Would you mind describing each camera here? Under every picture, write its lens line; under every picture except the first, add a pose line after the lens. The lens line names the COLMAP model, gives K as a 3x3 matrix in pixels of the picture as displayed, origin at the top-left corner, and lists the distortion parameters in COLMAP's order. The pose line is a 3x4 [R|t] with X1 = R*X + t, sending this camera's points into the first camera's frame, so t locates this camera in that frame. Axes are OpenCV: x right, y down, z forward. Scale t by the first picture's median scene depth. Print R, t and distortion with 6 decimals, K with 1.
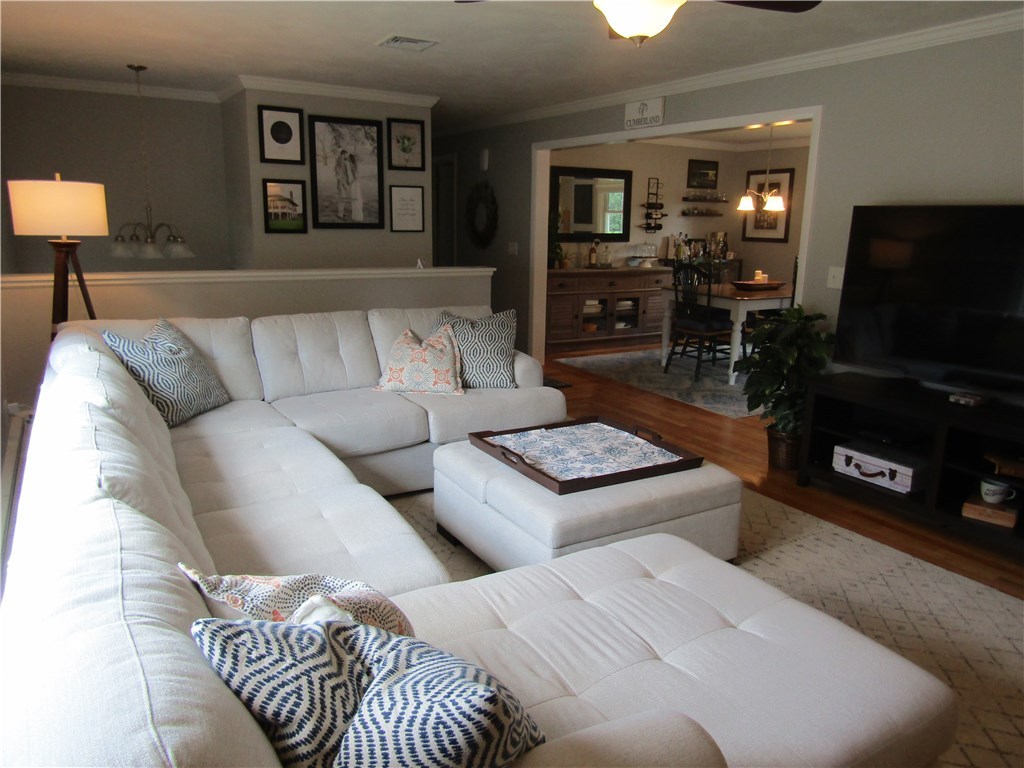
lens RADIAL K [[722.4, 0, 518.4], [0, 722.4, 384.3], [0, 0, 1]] dist [-0.015025, 0.005363]
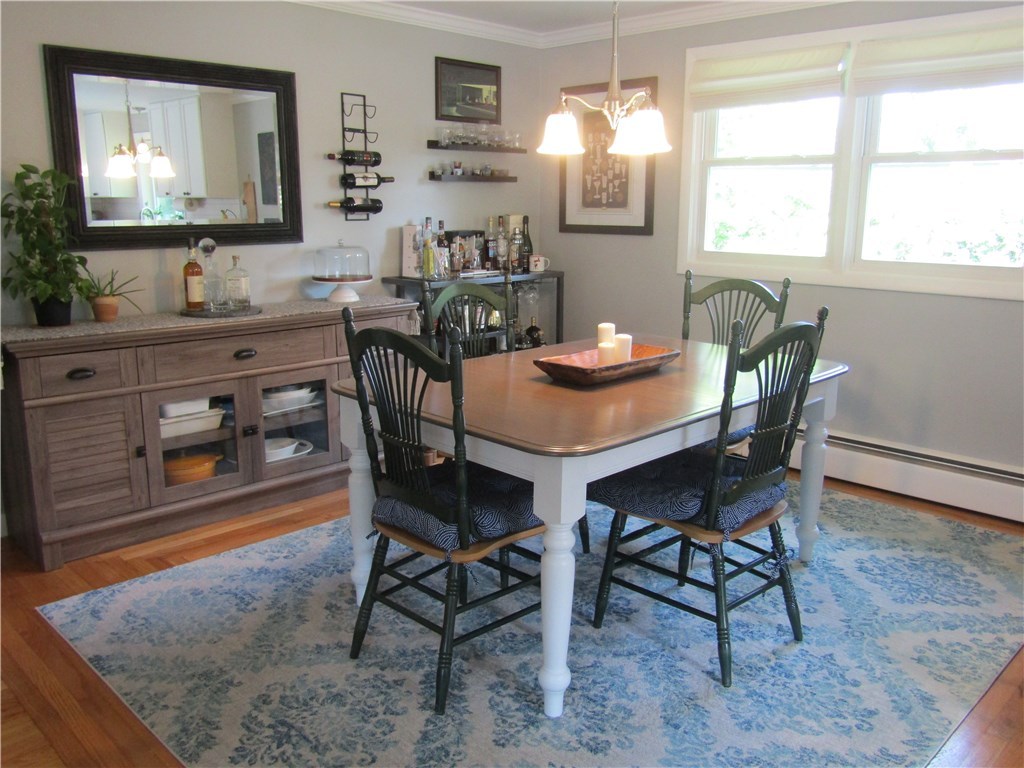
lens RADIAL K [[852.1, 0, 515.7], [0, 852.1, 383.4], [0, 0, 1]] dist [-0.020755, -0.003382]
pose [[0.970934, -0.062521, 0.231039, 0.155302], [0.065387, 0.997849, -0.004764, -0.105098], [-0.230244, 0.019732, 0.972933, 0.490804]]
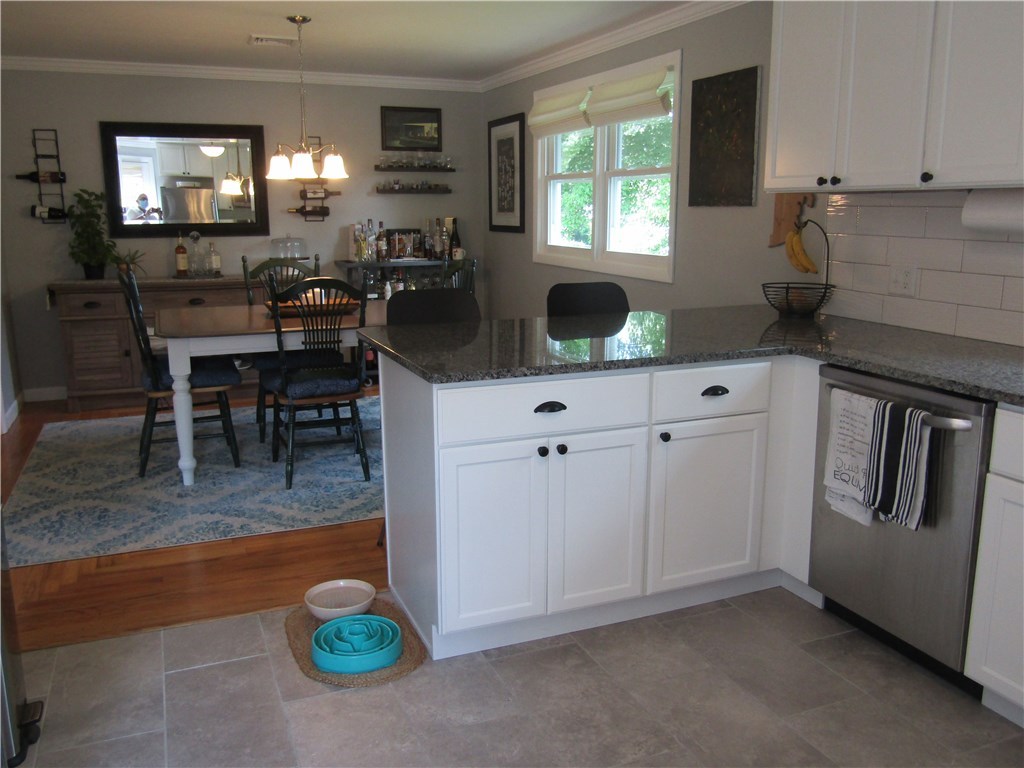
lens RADIAL K [[852.1, 0, 517.9], [0, 852.1, 384.9], [0, 0, 1]] dist [-0.020755, -0.003382]
pose [[0.988811, 0.013015, -0.148606, 0.493041], [-0.015920, 0.999704, -0.018377, -0.052923], [0.148323, 0.020537, 0.988726, 0.282507]]
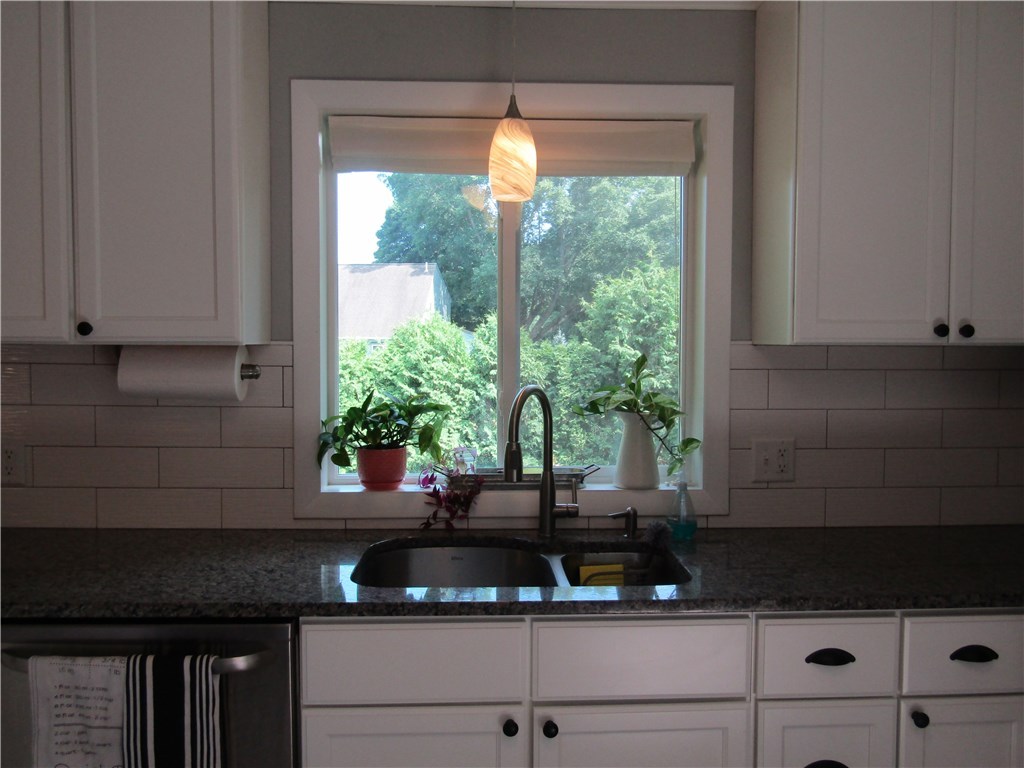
lens RADIAL K [[852.1, 0, 514.5], [0, 852.1, 390.1], [0, 0, 1]] dist [-0.020755, -0.003382]
pose [[0.507459, -0.058657, 0.859677, 0.455308], [0.201263, 0.978153, -0.052063, -0.086305], [-0.837841, 0.199441, 0.508178, 0.402236]]
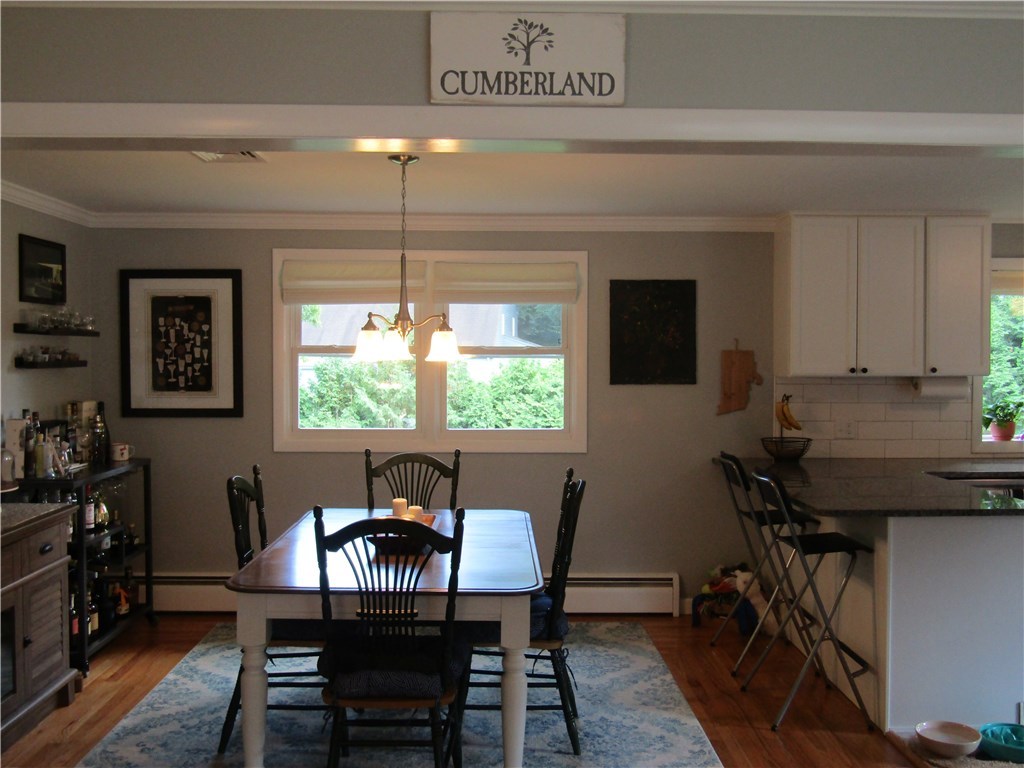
lens RADIAL K [[973.9, 0, 507.9], [0, 973.9, 383.6], [0, 0, 1]] dist [-0.017008, 0.000000]
pose [[0.502847, -0.040810, 0.863411, -0.108092], [0.199428, 0.977413, -0.069947, -0.139991], [-0.841055, 0.207361, 0.499628, 0.527744]]
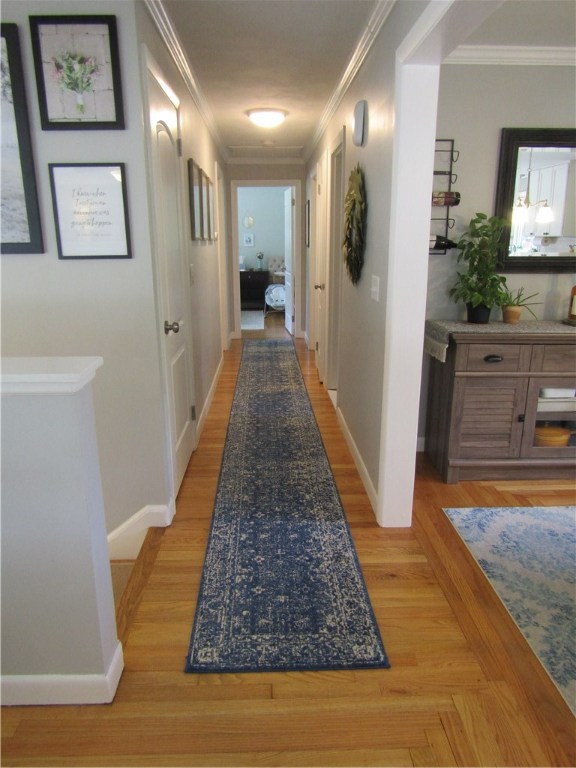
lens RADIAL K [[541.8, 0, 282.6], [0, 541.8, 385.7], [0, 0, 1]] dist [-0.015025, 0.005363]
pose [[0.866446, 0.111813, -0.486589, 0.108993], [-0.095116, 0.993718, 0.058977, -0.114027], [0.490126, -0.004818, 0.871638, 0.530998]]
